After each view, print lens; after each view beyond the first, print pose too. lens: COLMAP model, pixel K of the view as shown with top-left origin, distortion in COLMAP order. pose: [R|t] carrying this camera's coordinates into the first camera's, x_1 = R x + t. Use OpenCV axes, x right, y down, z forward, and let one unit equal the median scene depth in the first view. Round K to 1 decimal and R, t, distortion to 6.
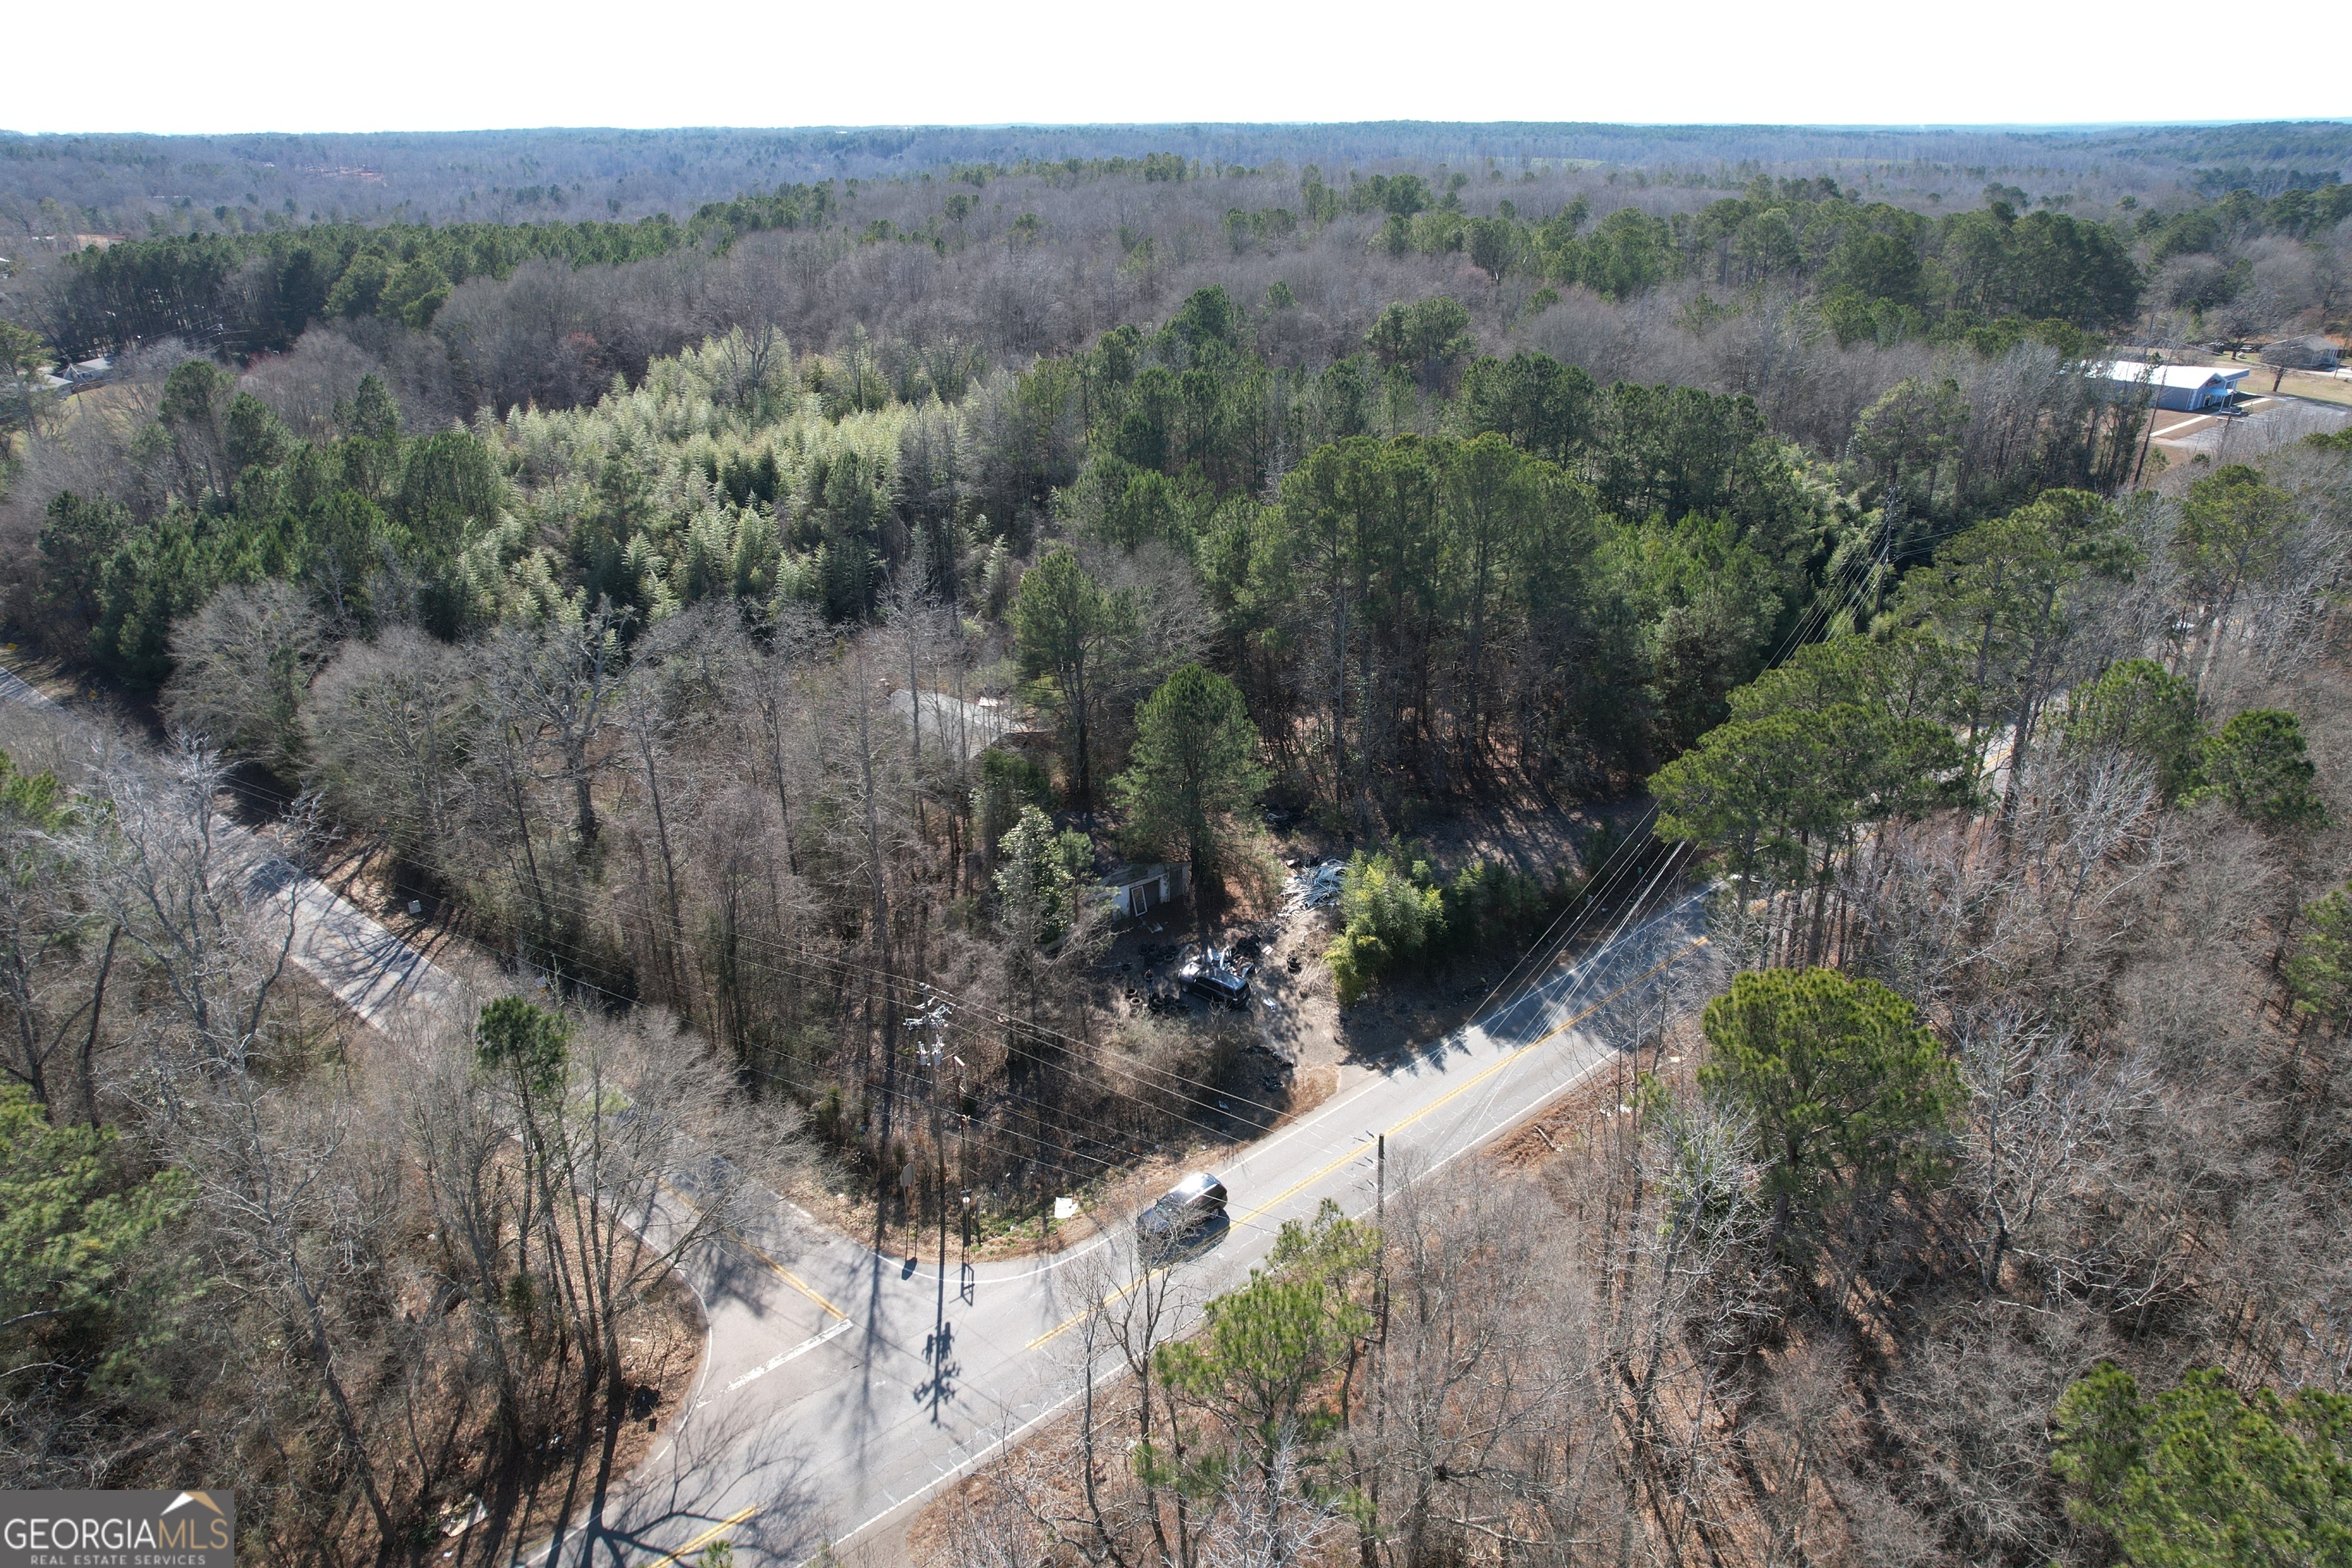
lens RADIAL K [[1479.3, 0, 1171.8], [0, 1479.3, 789.9], [0, 0, 1]] dist [-0.050896, 0.026383]
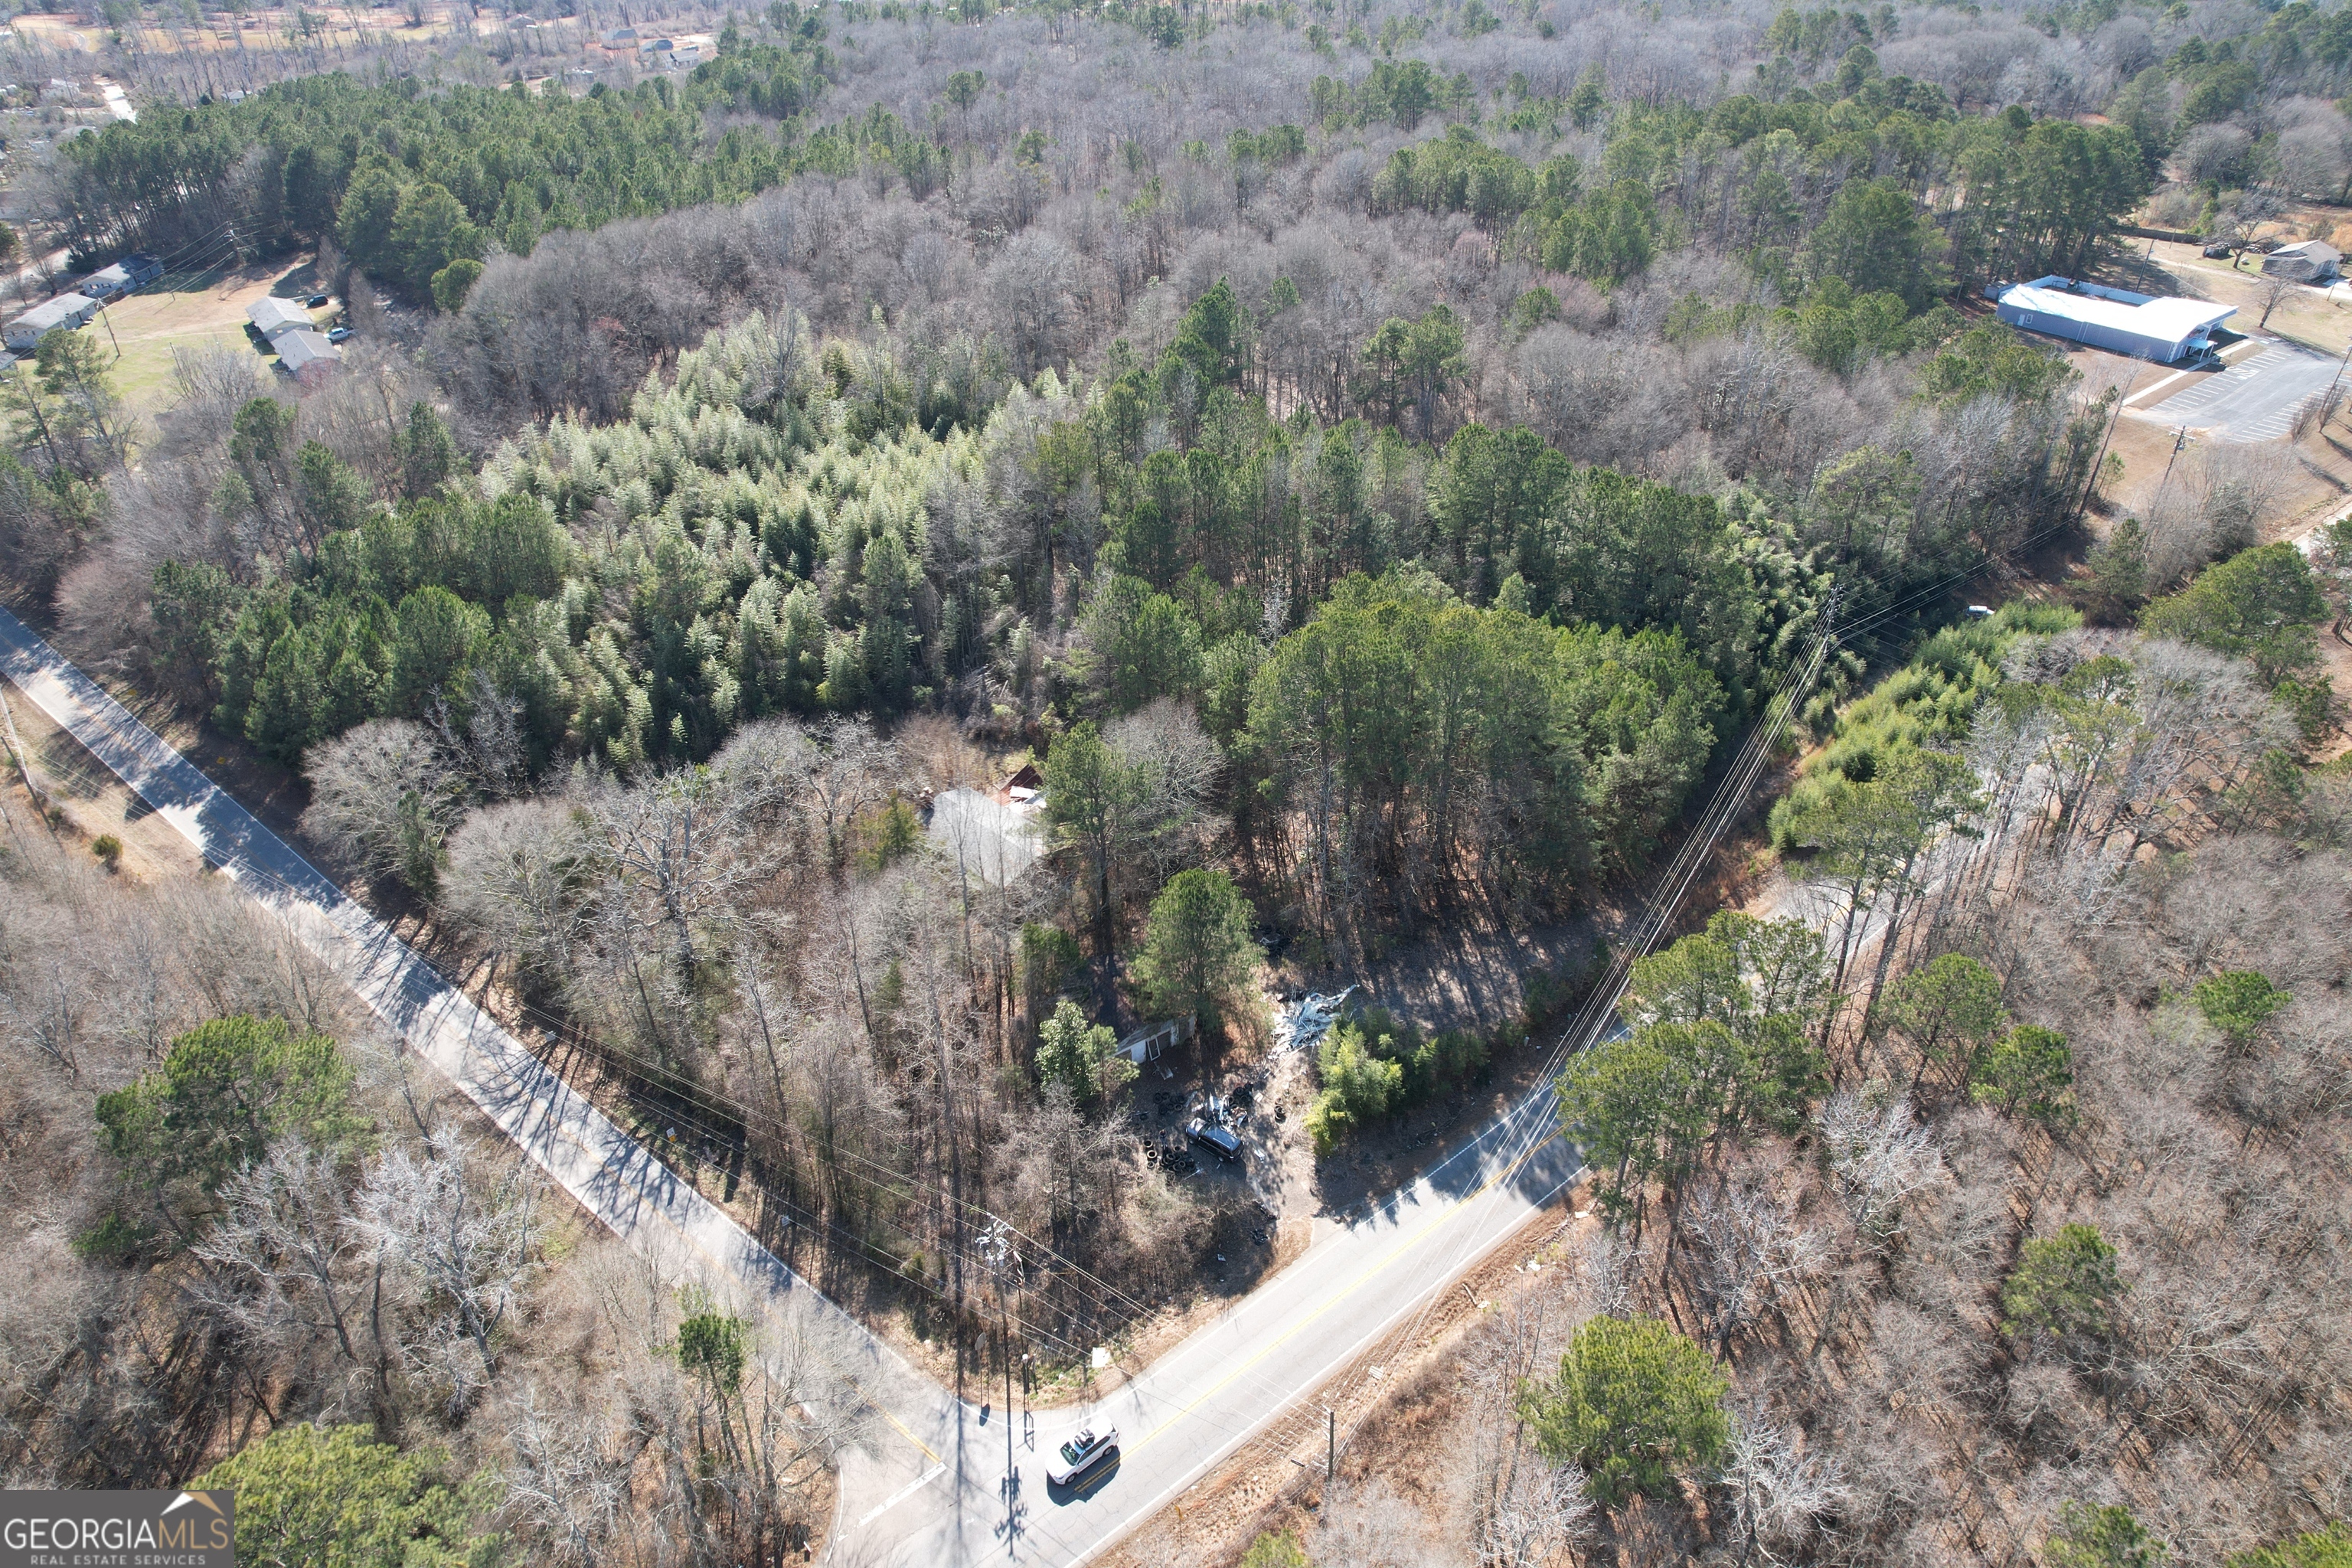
lens RADIAL K [[1479.3, 0, 1171.5], [0, 1479.3, 784.3], [0, 0, 1]] dist [-0.050896, 0.026383]
pose [[0.999989, -0.001401, -0.004545, -0.001694], [0.002128, 0.986425, 0.164199, -0.346169], [0.004253, -0.164207, 0.986417, -0.164324]]
